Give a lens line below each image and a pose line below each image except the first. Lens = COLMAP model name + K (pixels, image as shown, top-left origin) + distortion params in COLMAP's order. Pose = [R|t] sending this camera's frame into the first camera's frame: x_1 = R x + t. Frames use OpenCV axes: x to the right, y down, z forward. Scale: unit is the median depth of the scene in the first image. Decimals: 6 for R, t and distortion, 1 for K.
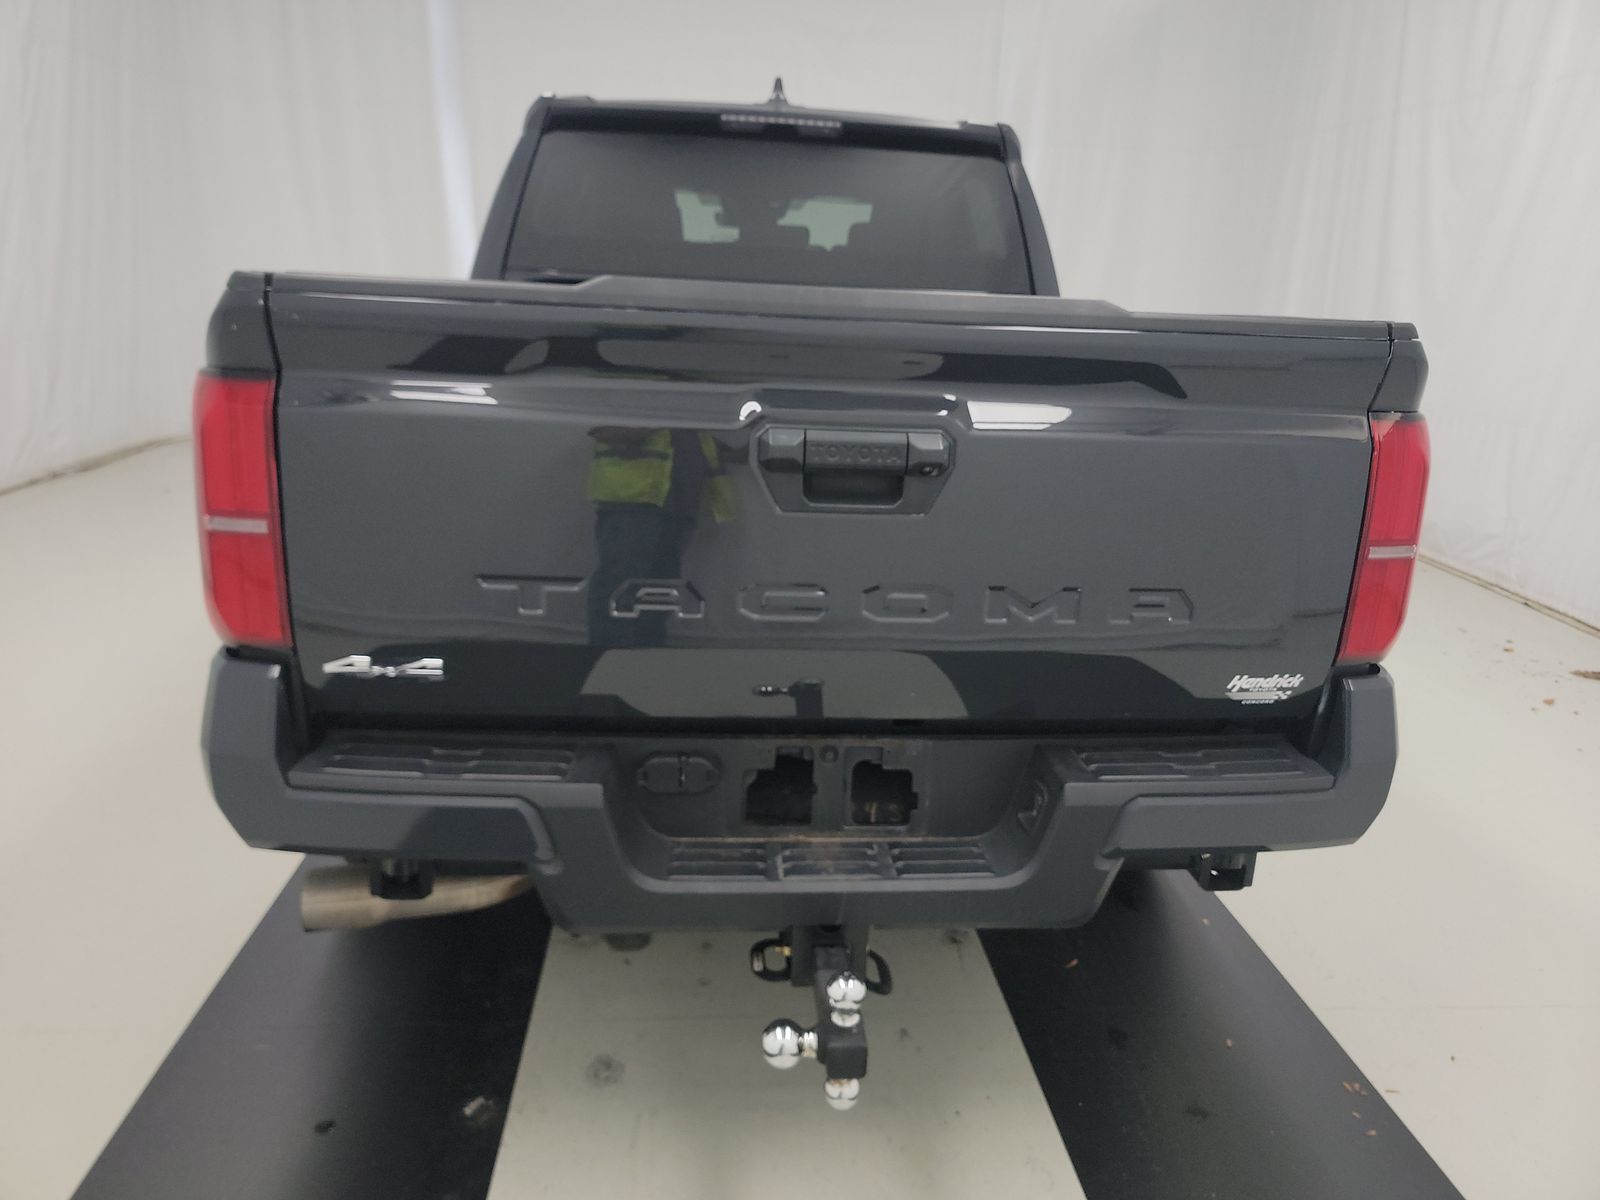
lens RADIAL K [[1142.7, 0, 799.5], [0, 1142.7, 599.8], [0, 0, 1]] dist [0.038535, -0.017138]
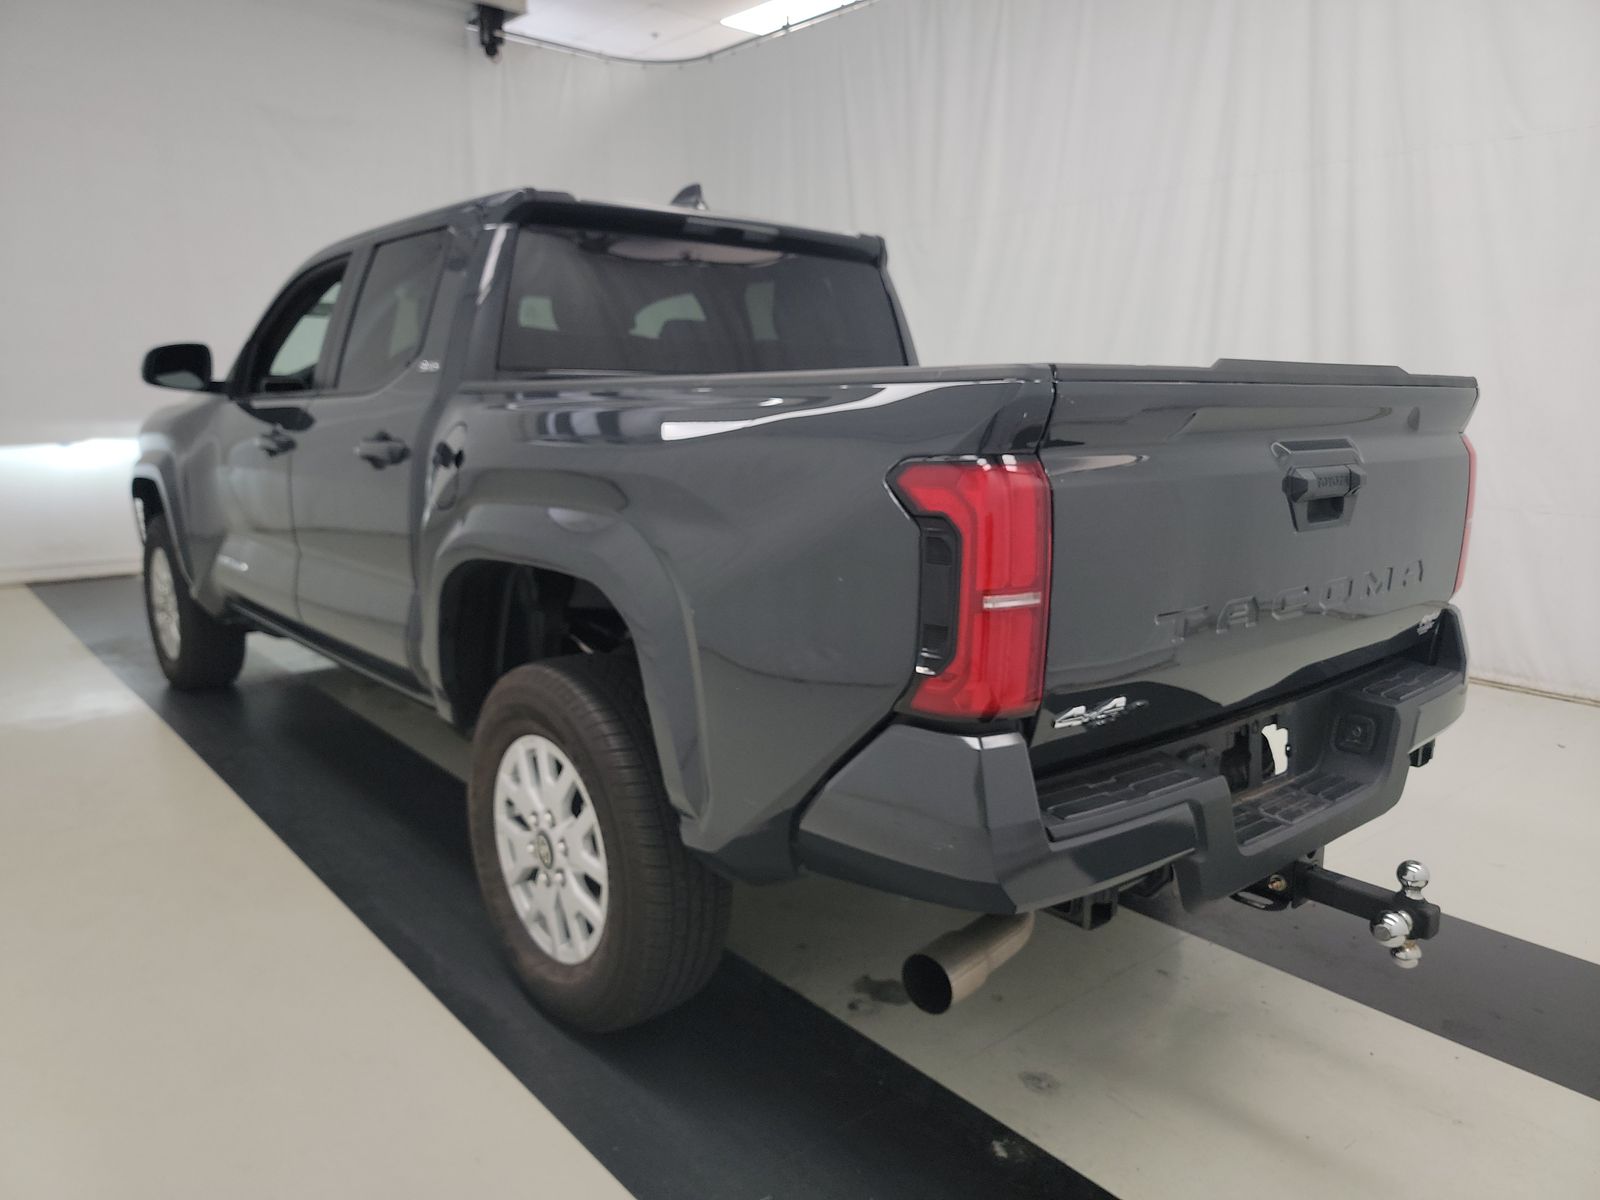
lens RADIAL K [[1142.7, 0, 832.8], [0, 1142.7, 616.9], [0, 0, 1]] dist [0.038535, -0.017138]
pose [[0.808088, -0.149417, 0.569797, -0.590296], [0.185661, 0.982598, -0.005640, -0.036105], [-0.559038, 0.110346, 0.821766, 0.111423]]
